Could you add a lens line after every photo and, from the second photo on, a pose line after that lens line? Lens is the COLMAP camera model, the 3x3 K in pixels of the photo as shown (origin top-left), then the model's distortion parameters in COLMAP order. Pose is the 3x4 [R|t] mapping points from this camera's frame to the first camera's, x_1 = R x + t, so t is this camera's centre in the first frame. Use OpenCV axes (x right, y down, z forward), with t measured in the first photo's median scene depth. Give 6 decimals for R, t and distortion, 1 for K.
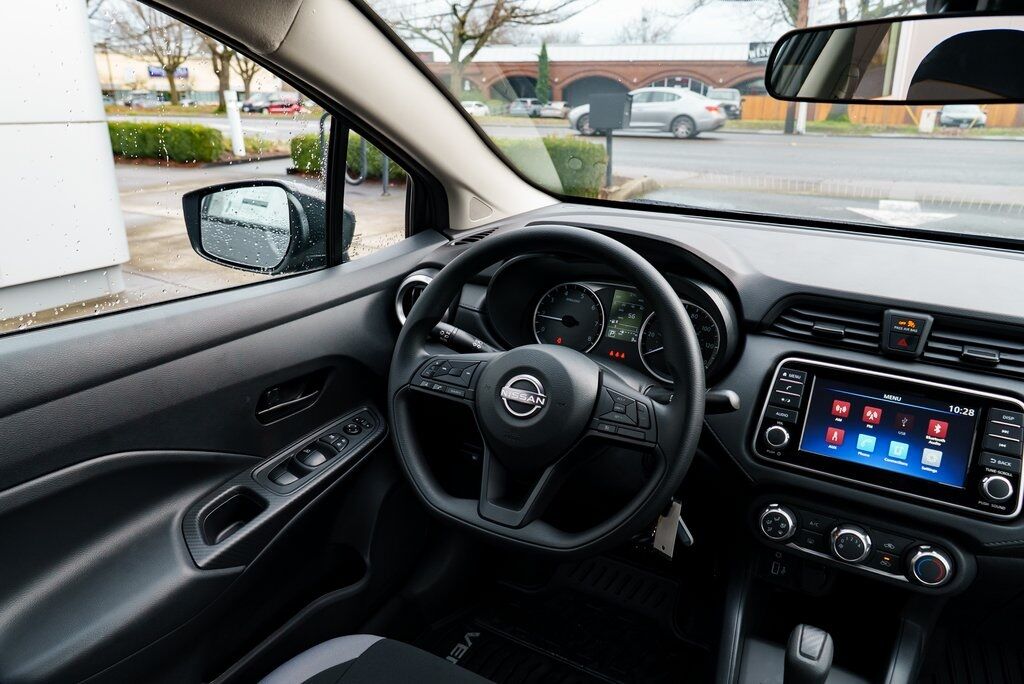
lens RADIAL K [[694.8, 0, 520.1], [0, 694.8, 347.3], [0, 0, 1]] dist [-0.023610, 0.017518]
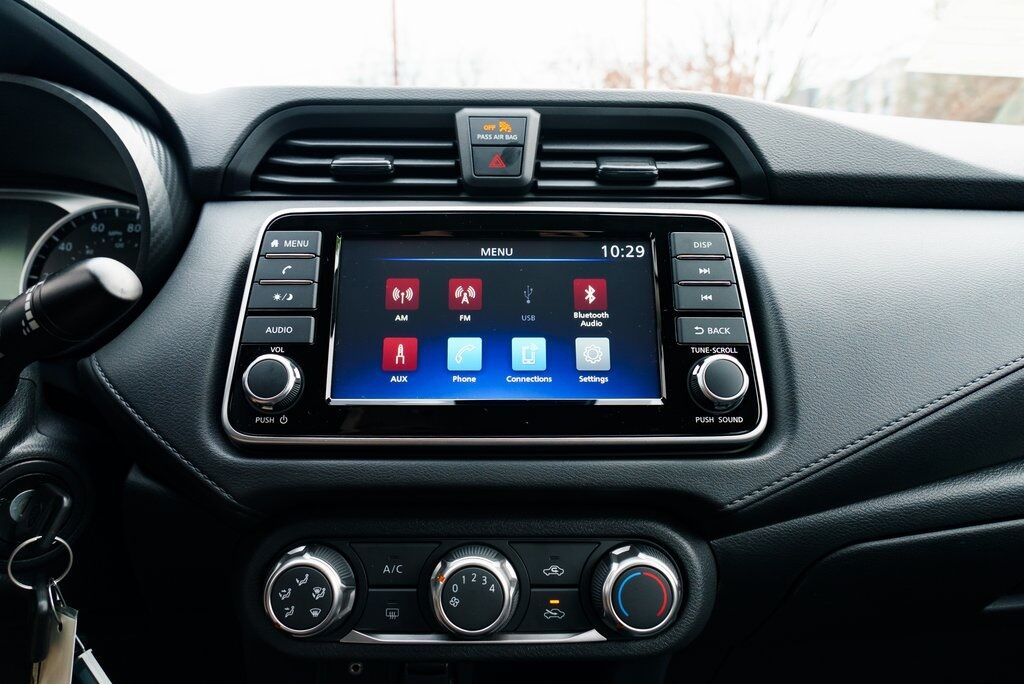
lens RADIAL K [[694.8, 0, 509.2], [0, 694.8, 347.4], [0, 0, 1]] dist [-0.023610, 0.017518]
pose [[0.875054, -0.114342, 0.470325, 0.301847], [0.189903, 0.974889, -0.116312, 0.185038], [-0.445215, 0.191096, 0.874795, 0.567709]]
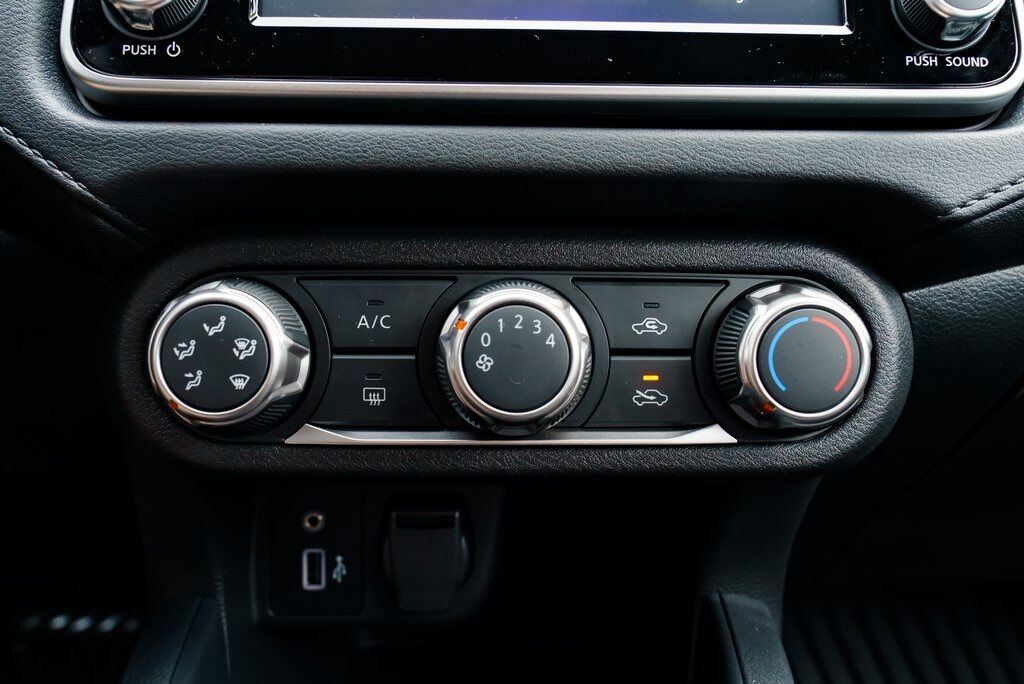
lens RADIAL K [[861.7, 0, 510.6], [0, 861.7, 341.9], [0, 0, 1]] dist [-0.005162, -0.002456]
pose [[0.868123, -0.164444, 0.468317, 0.321241], [0.188115, 0.982139, -0.003844, 0.271141], [-0.459321, 0.091435, 0.883552, 0.703898]]
